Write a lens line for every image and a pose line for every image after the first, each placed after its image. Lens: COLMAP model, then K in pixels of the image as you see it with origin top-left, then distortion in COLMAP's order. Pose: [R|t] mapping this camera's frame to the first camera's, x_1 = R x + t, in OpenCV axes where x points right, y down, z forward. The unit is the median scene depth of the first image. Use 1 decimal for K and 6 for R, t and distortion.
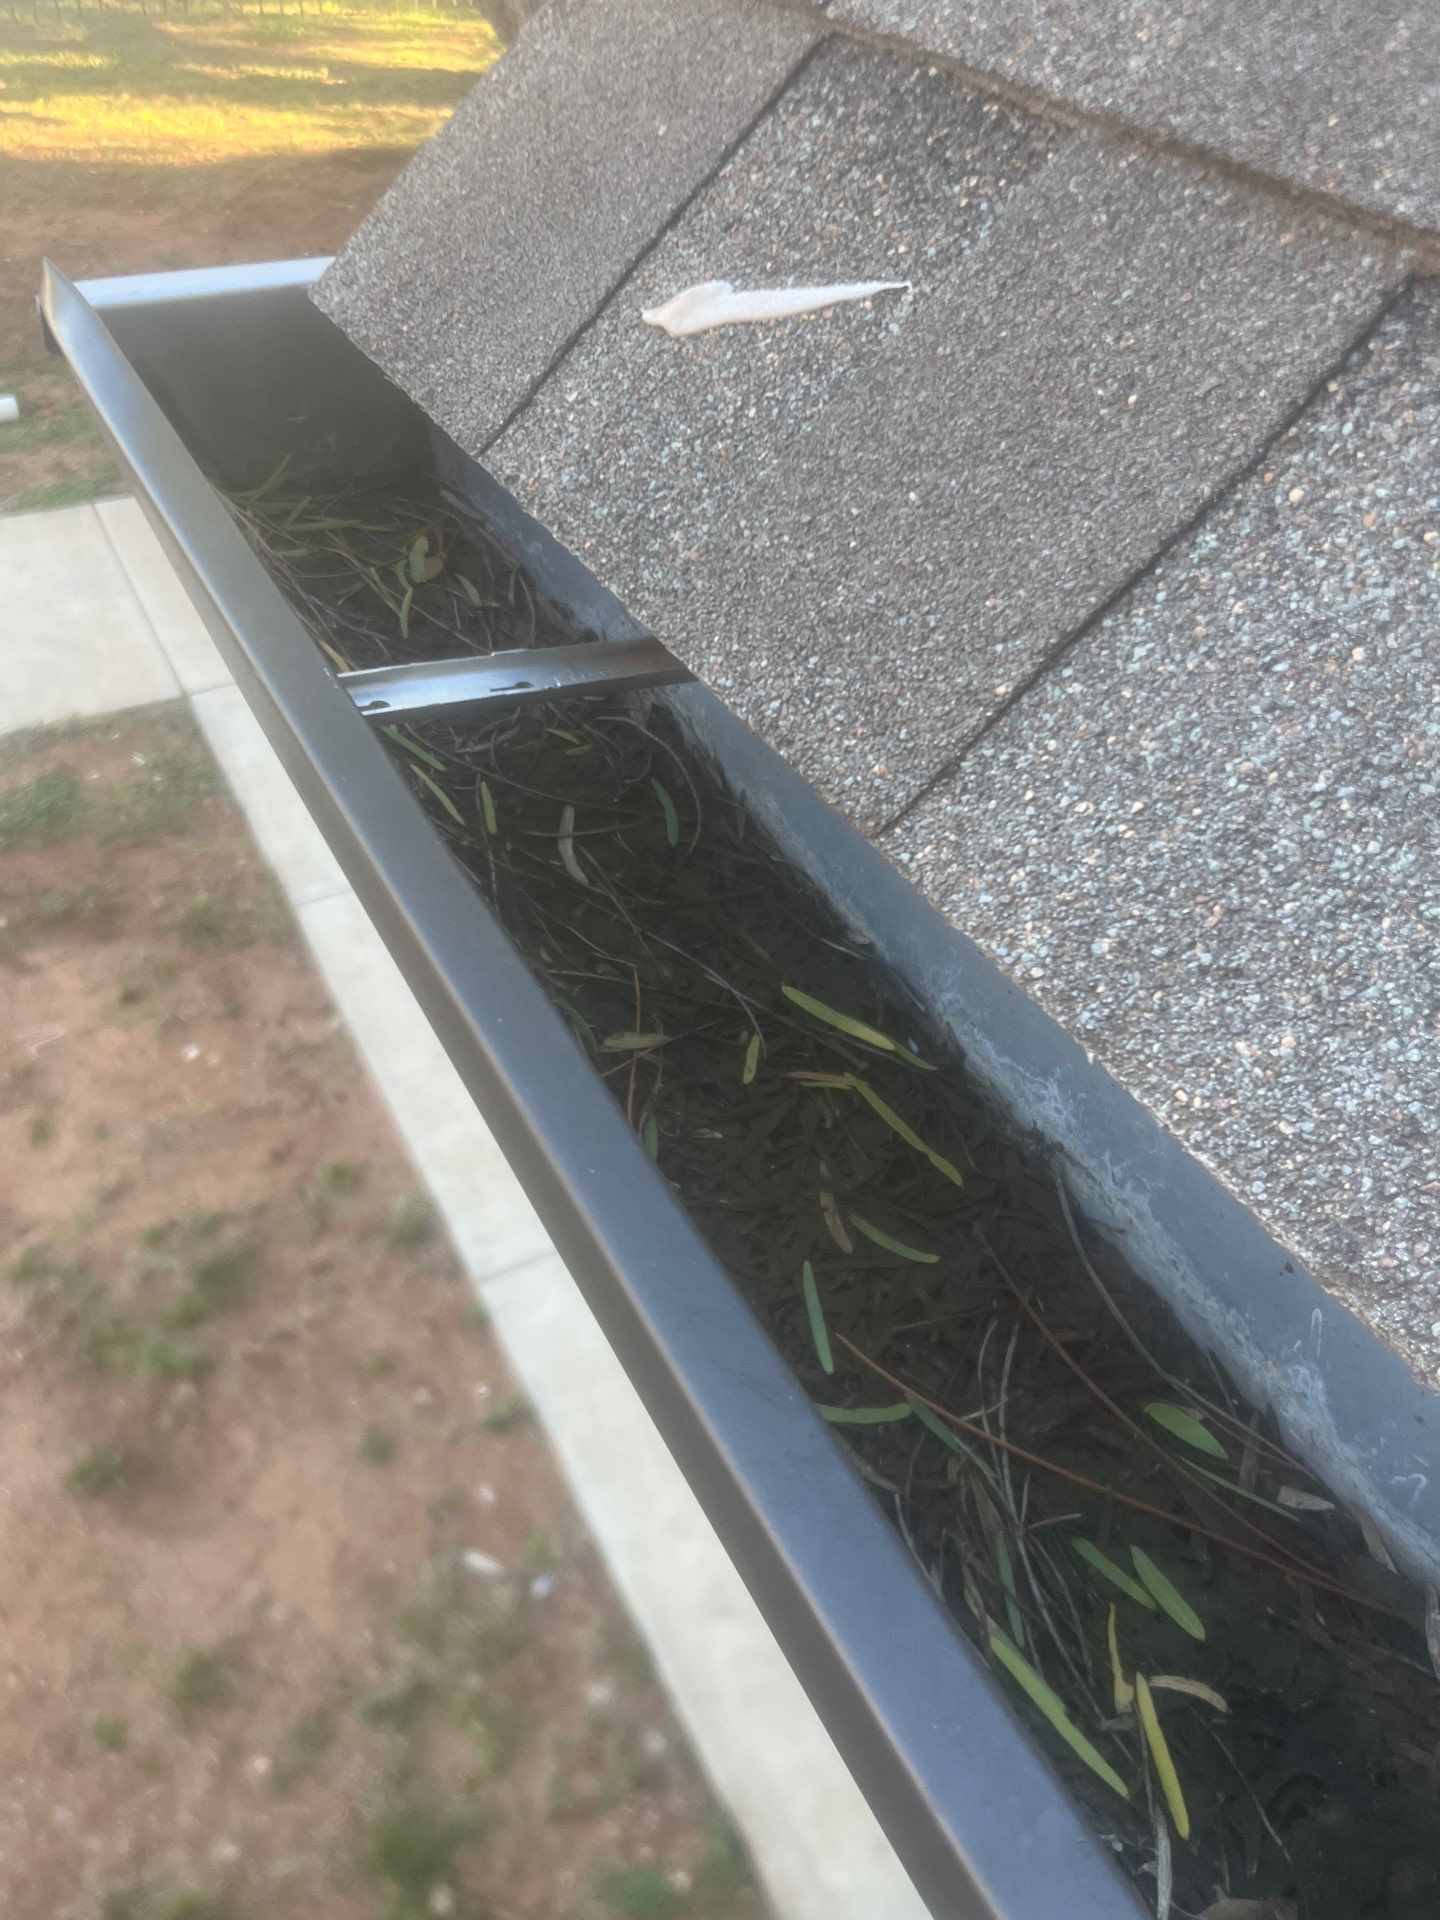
lens RADIAL K [[1537.4, 0, 720.0], [0, 1537.4, 960.0], [0, 0, 1]] dist [-0.036002, 0.008212]
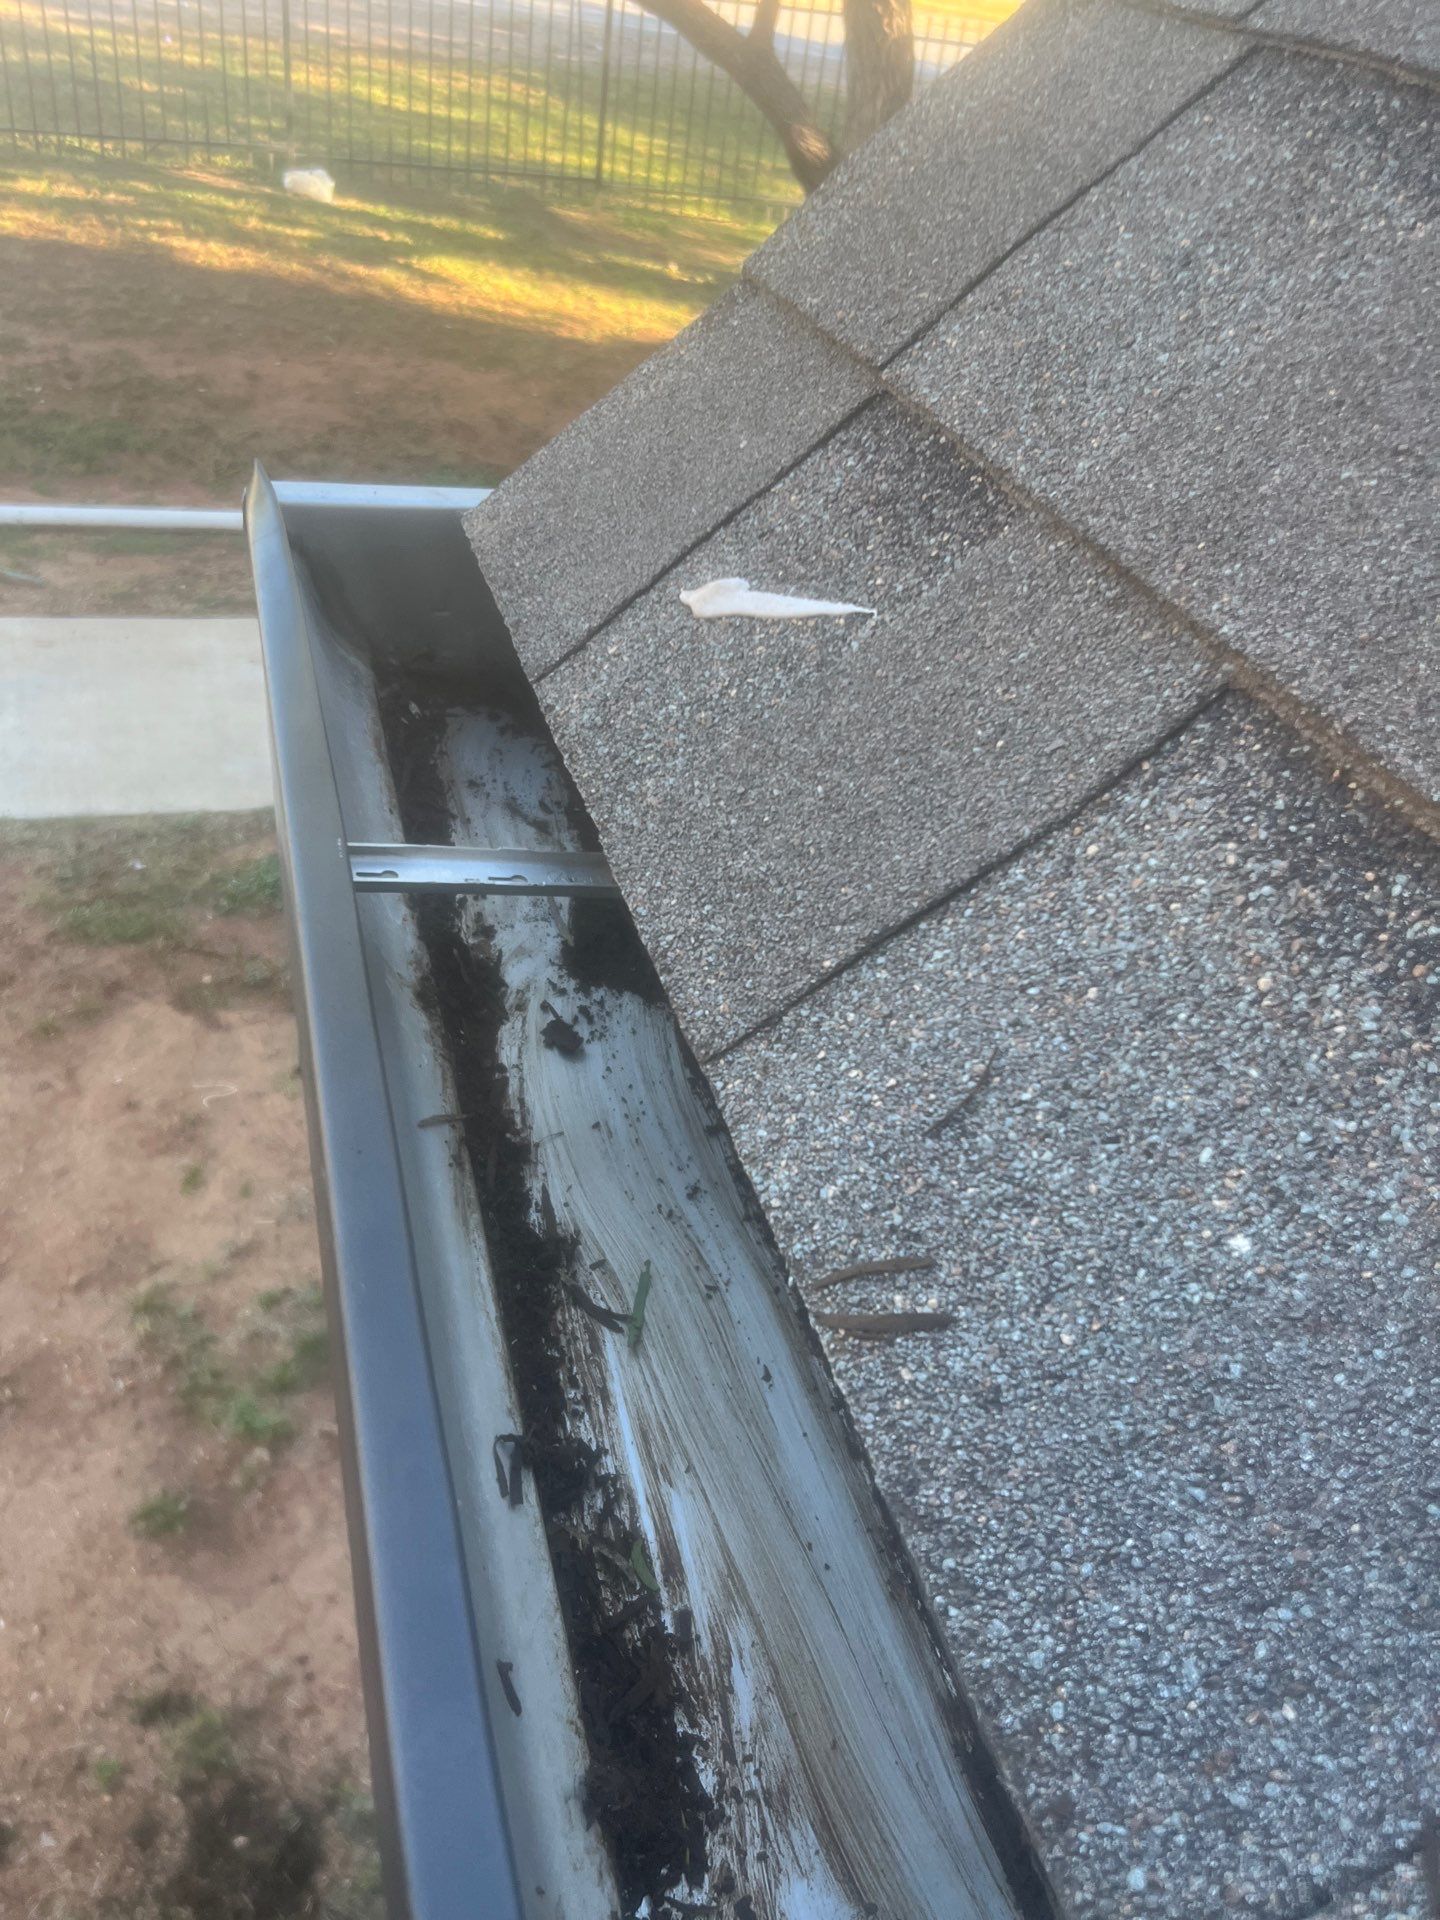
lens RADIAL K [[1513.2, 0, 720.0], [0, 1513.2, 960.0], [0, 0, 1]] dist [0.000104, -0.033605]
pose [[0.972648, 0.190352, -0.133120, 0.253004], [-0.204376, 0.973668, -0.101005, -0.042322], [0.110388, 0.125449, 0.985940, -0.163895]]
